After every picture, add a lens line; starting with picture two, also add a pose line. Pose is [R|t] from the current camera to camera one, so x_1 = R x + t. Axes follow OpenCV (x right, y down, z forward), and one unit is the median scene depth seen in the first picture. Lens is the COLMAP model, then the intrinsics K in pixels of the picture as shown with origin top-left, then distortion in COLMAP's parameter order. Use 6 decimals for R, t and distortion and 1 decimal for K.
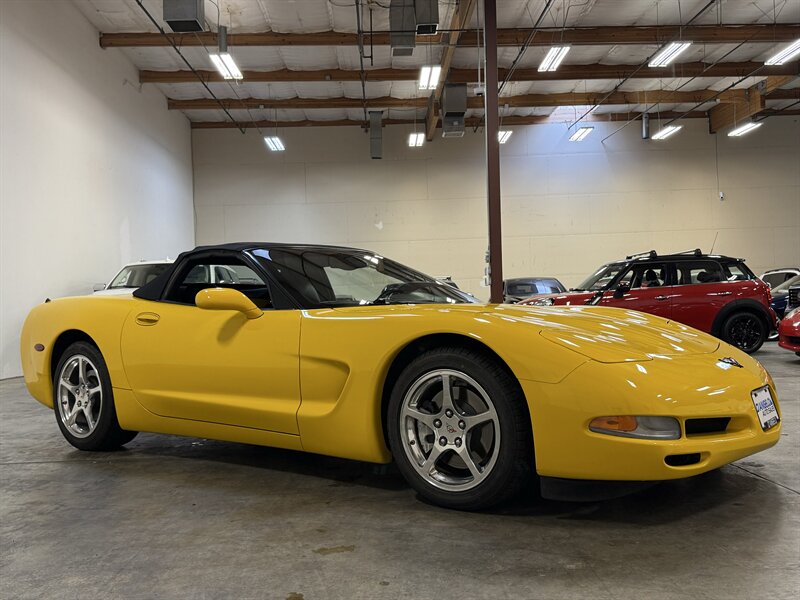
lens RADIAL K [[742.4, 0, 394.9], [0, 742.4, 298.2], [0, 0, 1]] dist [0.129861, -0.260936]
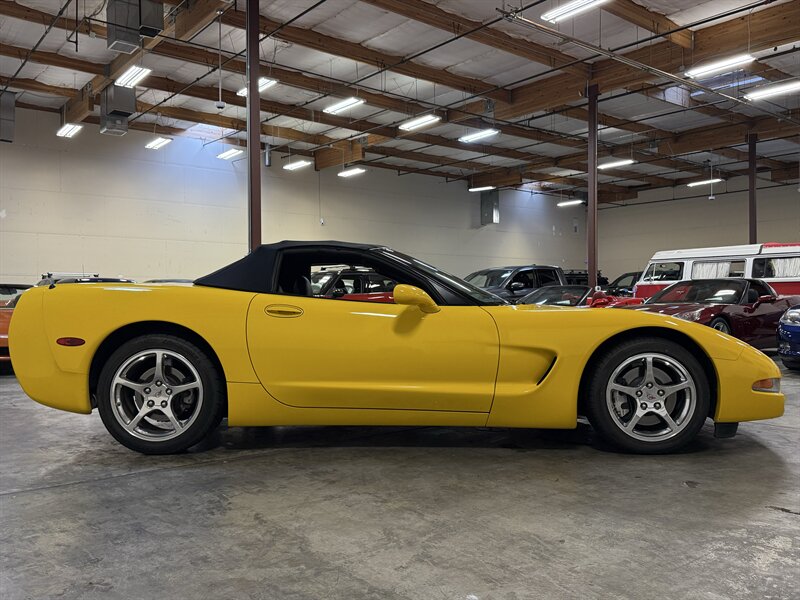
lens RADIAL K [[671.7, 0, 392.3], [0, 671.7, 301.0], [0, 0, 1]] dist [0.115223, -0.205870]
pose [[0.801571, 0.032954, 0.596990, -0.676758], [-0.032594, 0.999404, -0.011403, 0.018392], [-0.597010, -0.010318, 0.802167, 0.179171]]
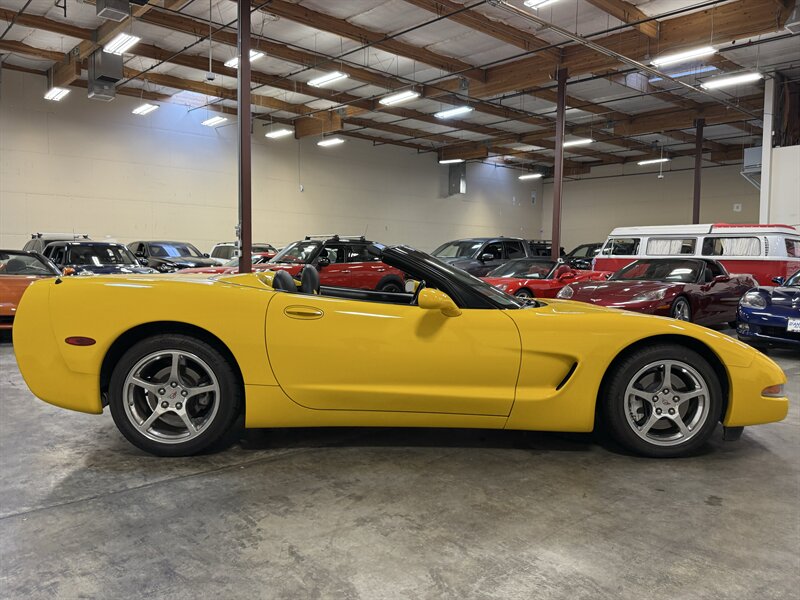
lens RADIAL K [[613.6, 0, 394.7], [0, 613.6, 298.2], [0, 0, 1]] dist [0.070779, -0.108393]
pose [[0.765269, 0.007478, 0.643668, -0.677217], [-0.052288, 0.997350, 0.050579, -0.032965], [-0.641584, -0.072362, 0.763632, 0.288629]]
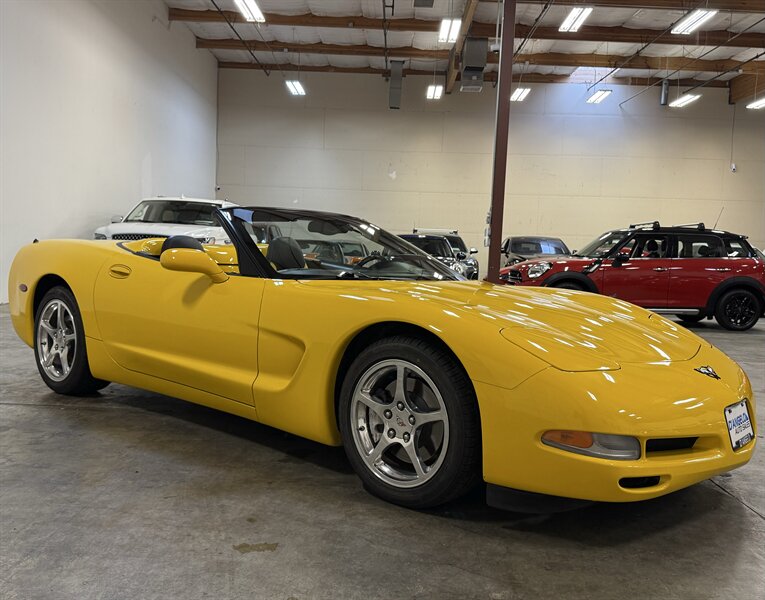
lens RADIAL K [[708.6, 0, 372.9], [0, 708.6, 302.2], [0, 0, 1]] dist [0.013013, -0.018022]
pose [[0.996248, 0.073762, -0.045273, 0.044968], [-0.069607, 0.993743, 0.087347, -0.033091], [0.051433, -0.083868, 0.995149, 0.075934]]
